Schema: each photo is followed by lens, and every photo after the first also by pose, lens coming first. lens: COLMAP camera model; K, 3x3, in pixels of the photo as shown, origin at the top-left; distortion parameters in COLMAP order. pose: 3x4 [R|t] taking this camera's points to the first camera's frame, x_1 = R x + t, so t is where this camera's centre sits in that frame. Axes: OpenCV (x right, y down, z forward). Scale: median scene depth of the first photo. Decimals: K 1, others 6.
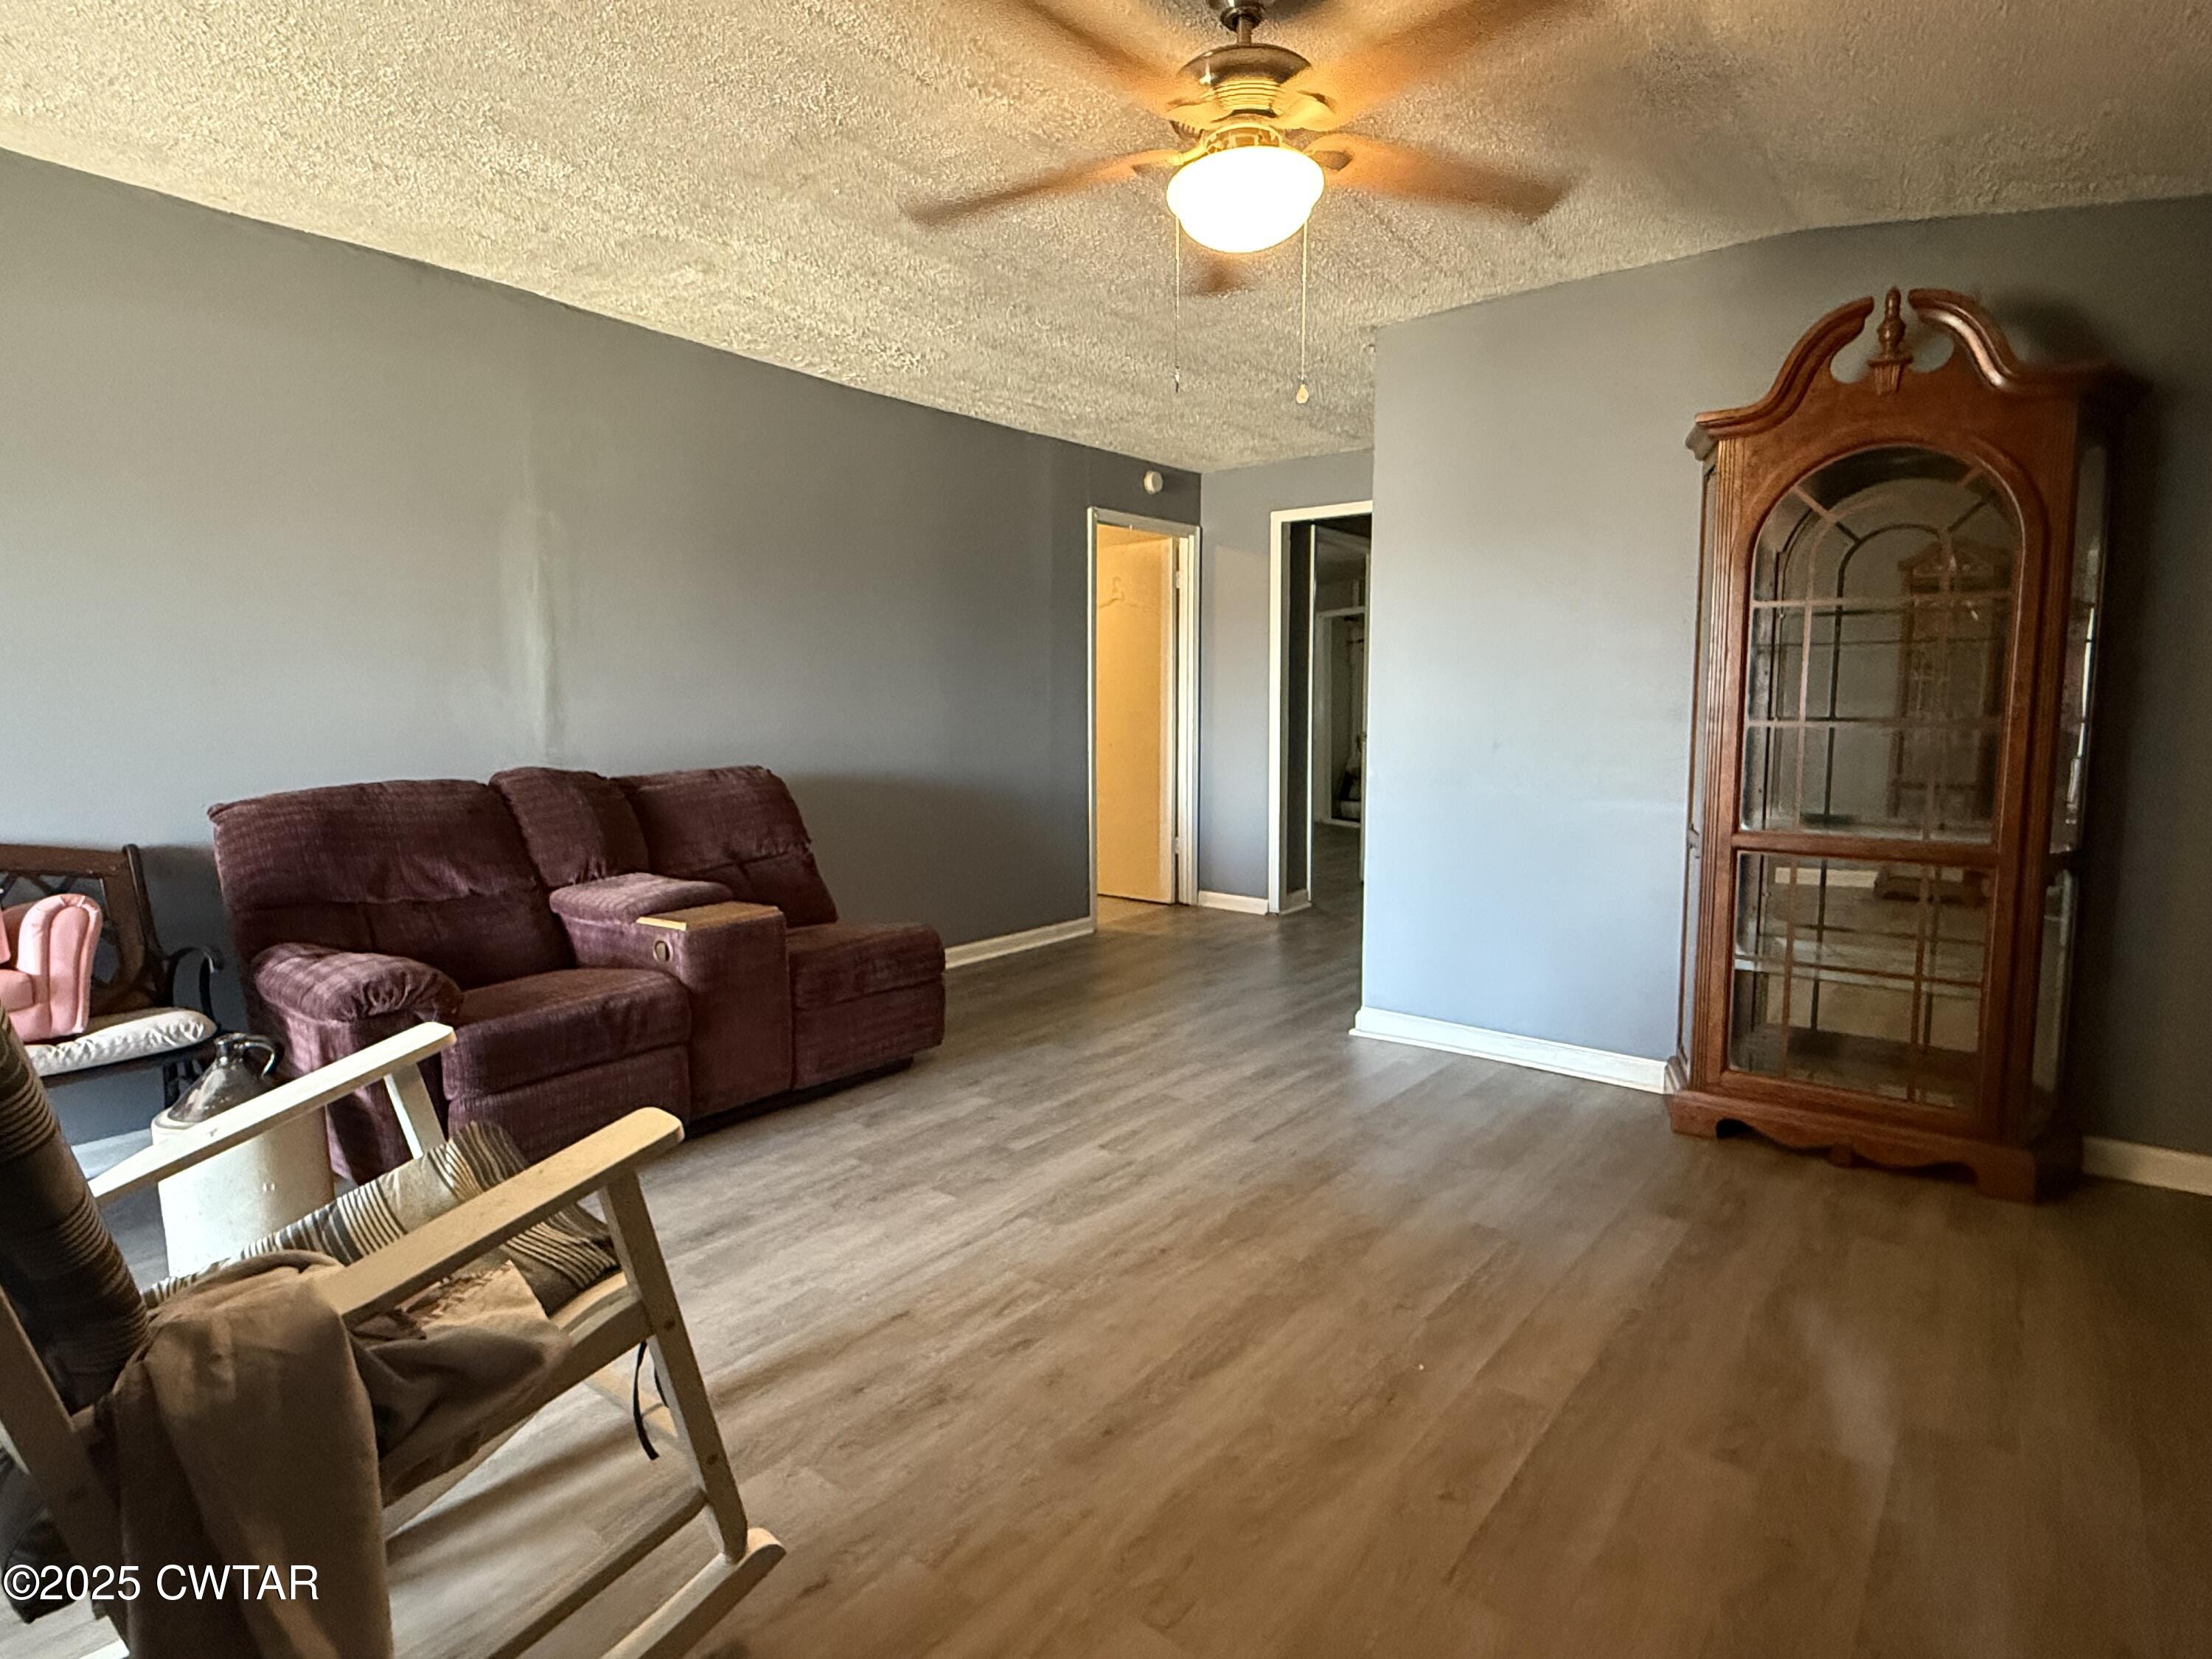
lens RADIAL K [[1168.4, 0, 1106.0], [0, 1168.4, 829.5], [0, 0, 1]] dist [0.000562, 0.001402]
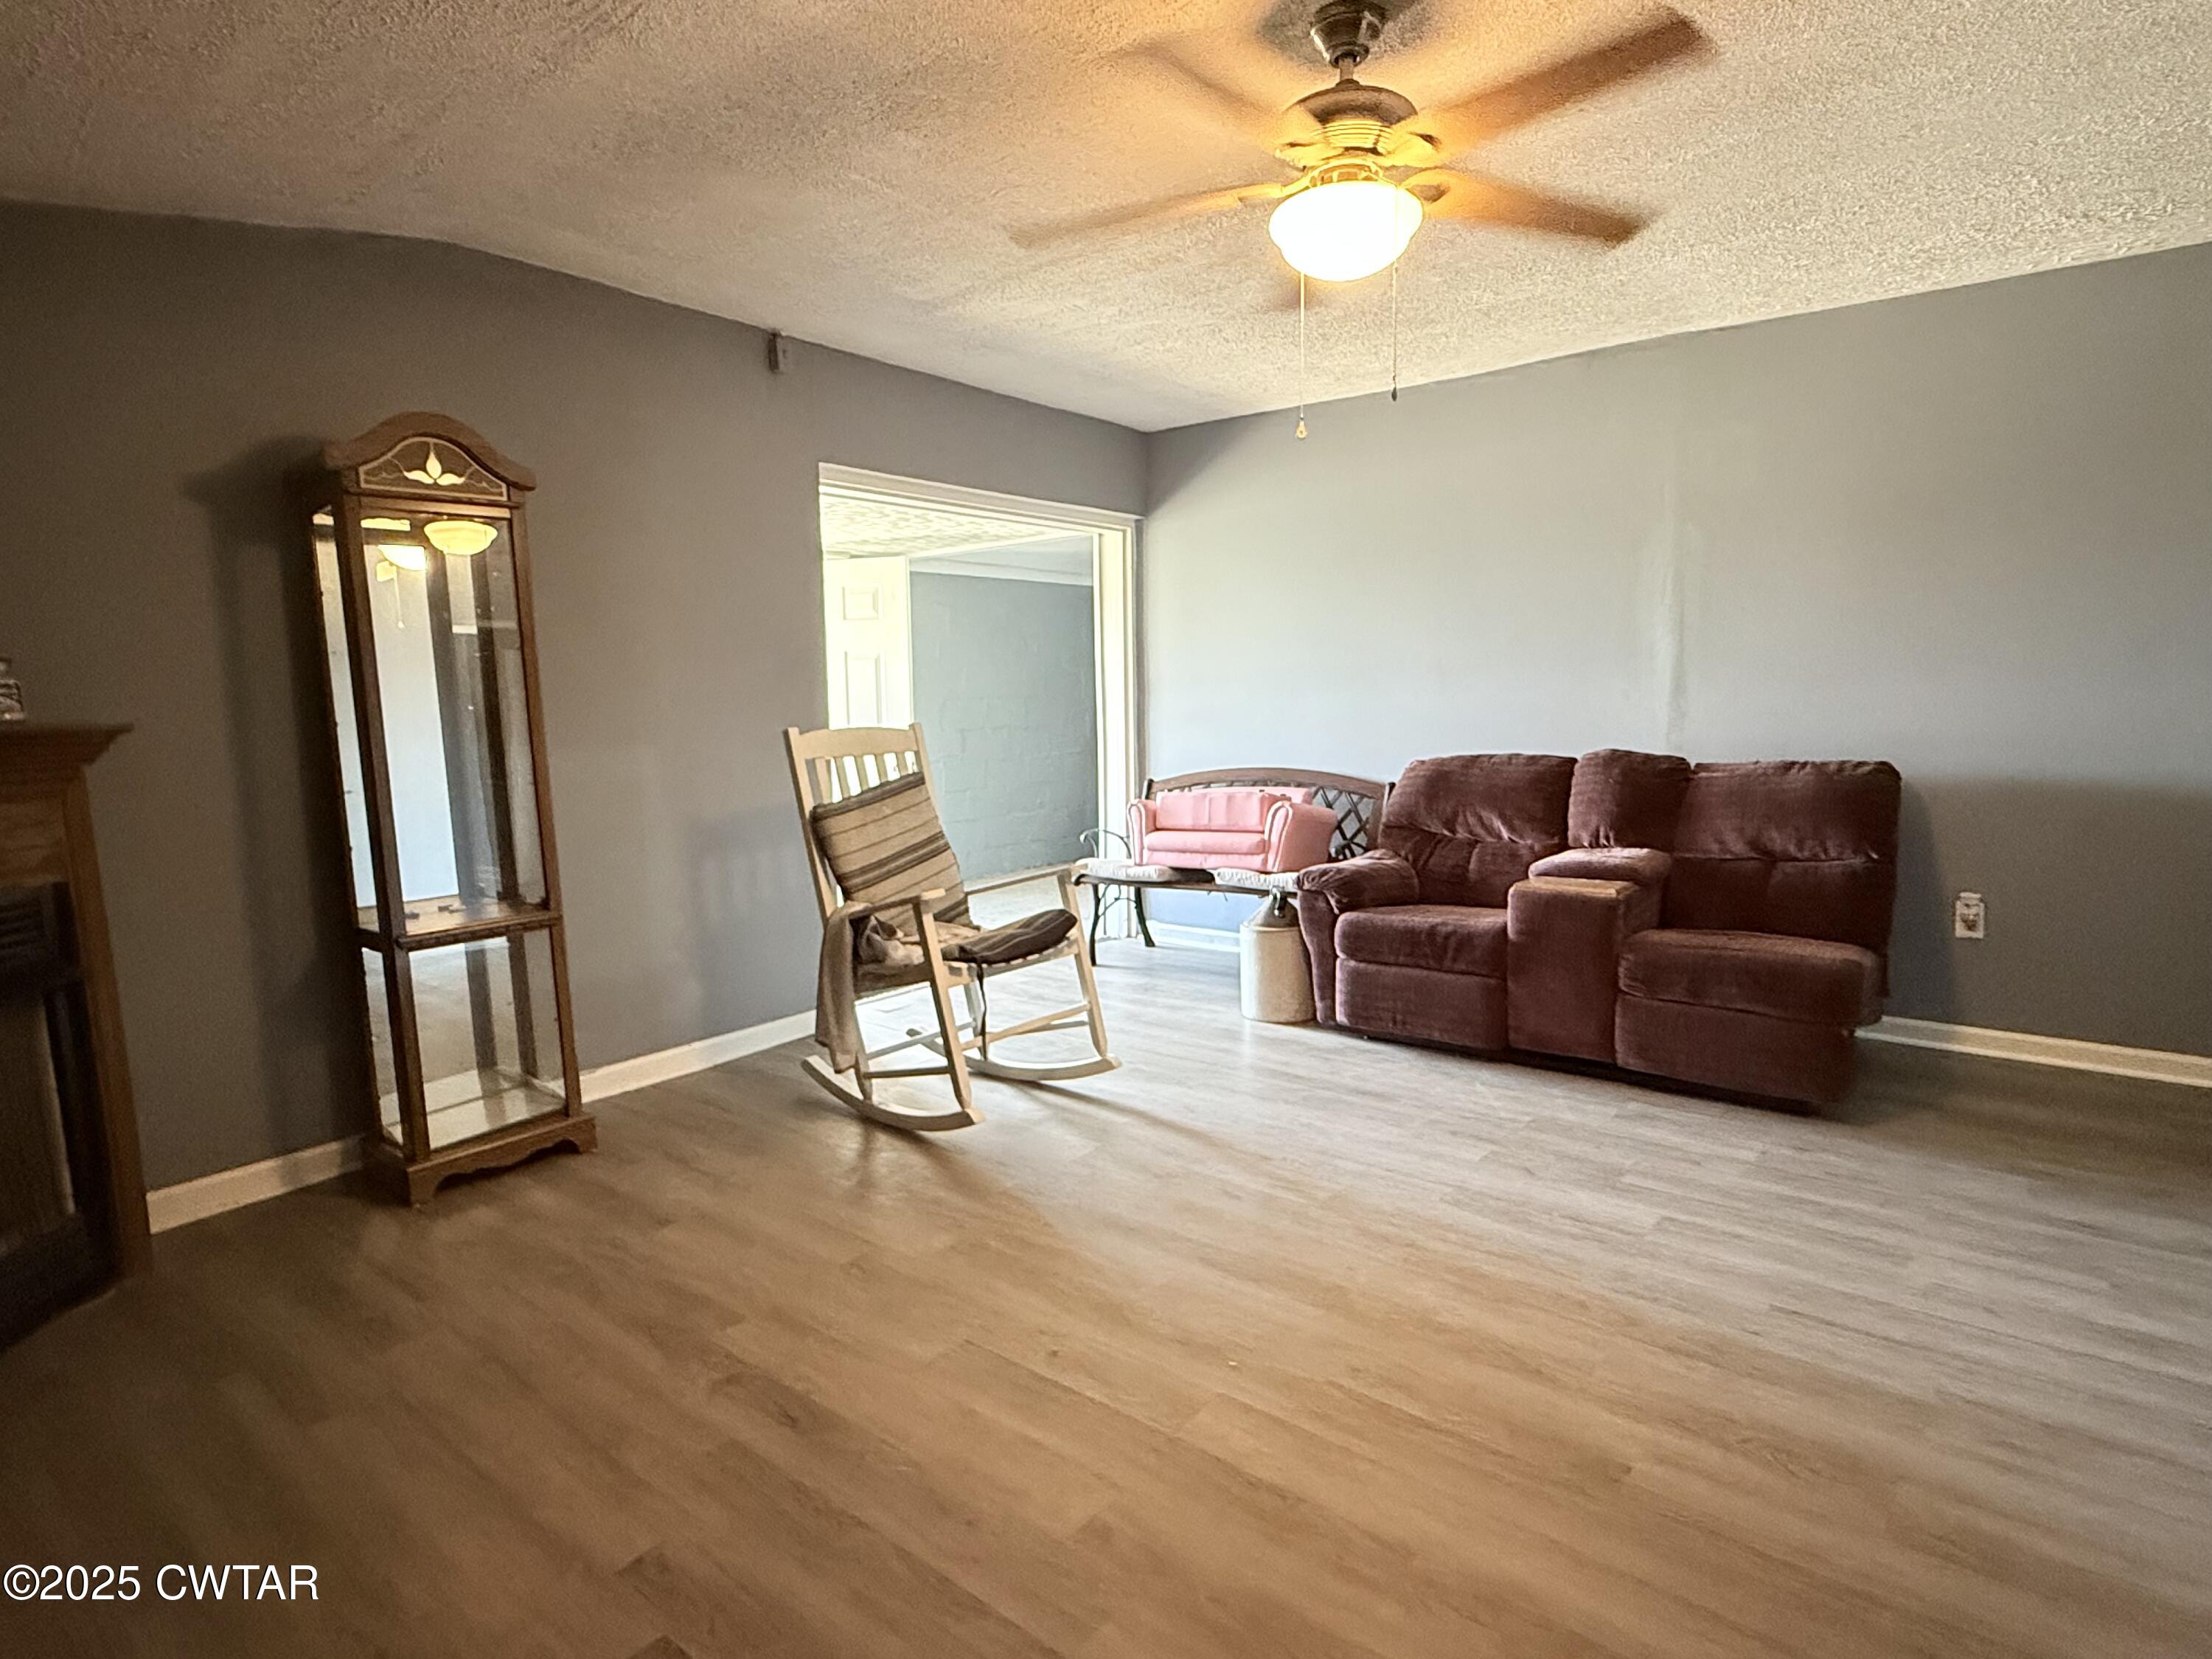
lens RADIAL K [[1168.4, 0, 1106.0], [0, 1168.4, 829.5], [0, 0, 1]] dist [0.000562, 0.001402]
pose [[-0.008409, 0.115739, -0.993244, 0.891382], [-0.086290, 0.989490, 0.116033, -0.083095], [0.996235, 0.086683, 0.001667, 0.608471]]
